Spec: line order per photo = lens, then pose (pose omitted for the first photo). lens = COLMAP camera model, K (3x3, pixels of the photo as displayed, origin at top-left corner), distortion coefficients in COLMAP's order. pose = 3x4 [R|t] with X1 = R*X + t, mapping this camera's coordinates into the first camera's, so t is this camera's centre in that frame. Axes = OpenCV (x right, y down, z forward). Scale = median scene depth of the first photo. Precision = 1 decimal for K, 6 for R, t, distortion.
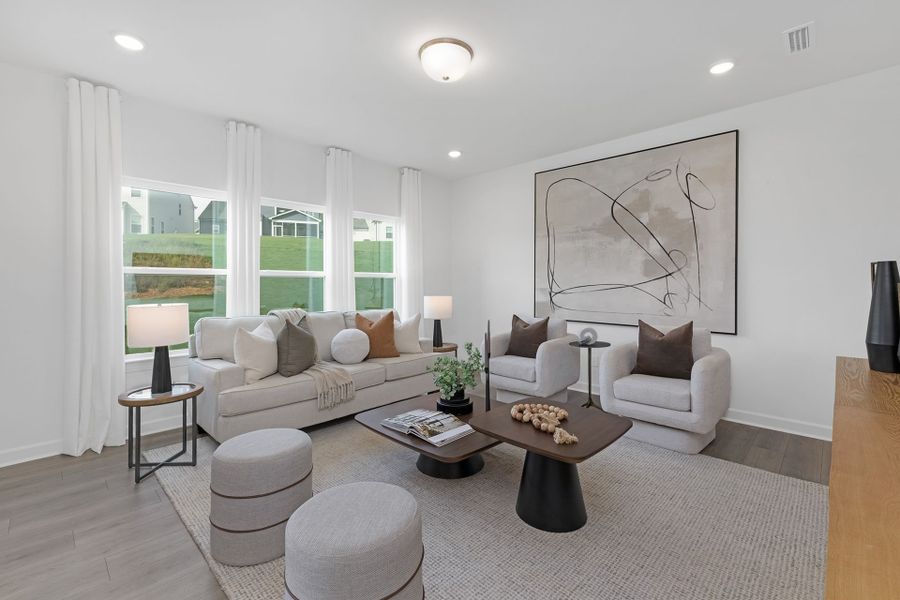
lens RADIAL K [[392.2, 0, 453.2], [0, 392.2, 286.7], [0, 0, 1]] dist [-0.004069, 0.001259]
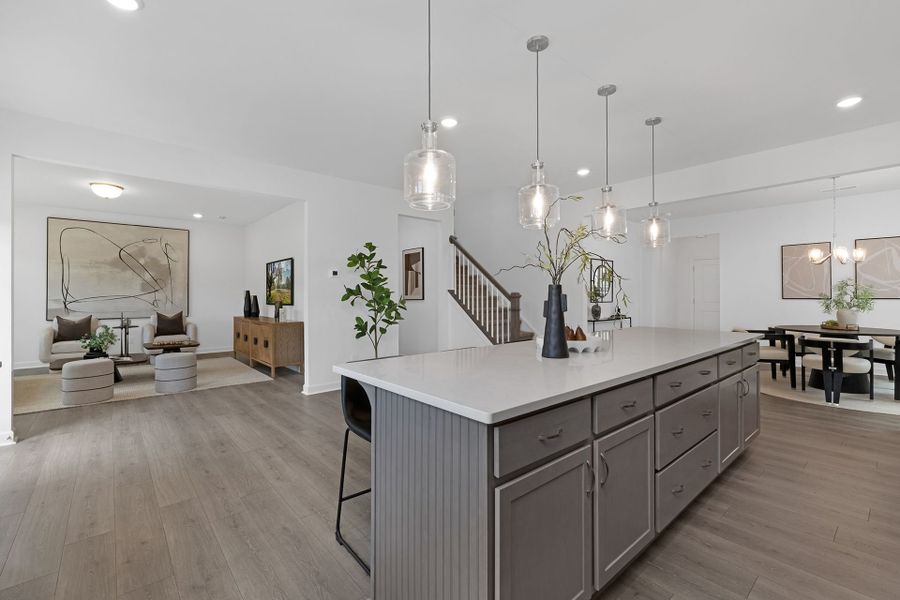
lens RADIAL K [[392.2, 0, 455.3], [0, 392.2, 292.2], [0, 0, 1]] dist [-0.004069, 0.001259]
pose [[0.090382, -0.004547, 0.995897, -1.280729], [0.008531, 0.999956, 0.003792, -0.016834], [-0.995871, 0.008153, 0.090417, -0.701769]]
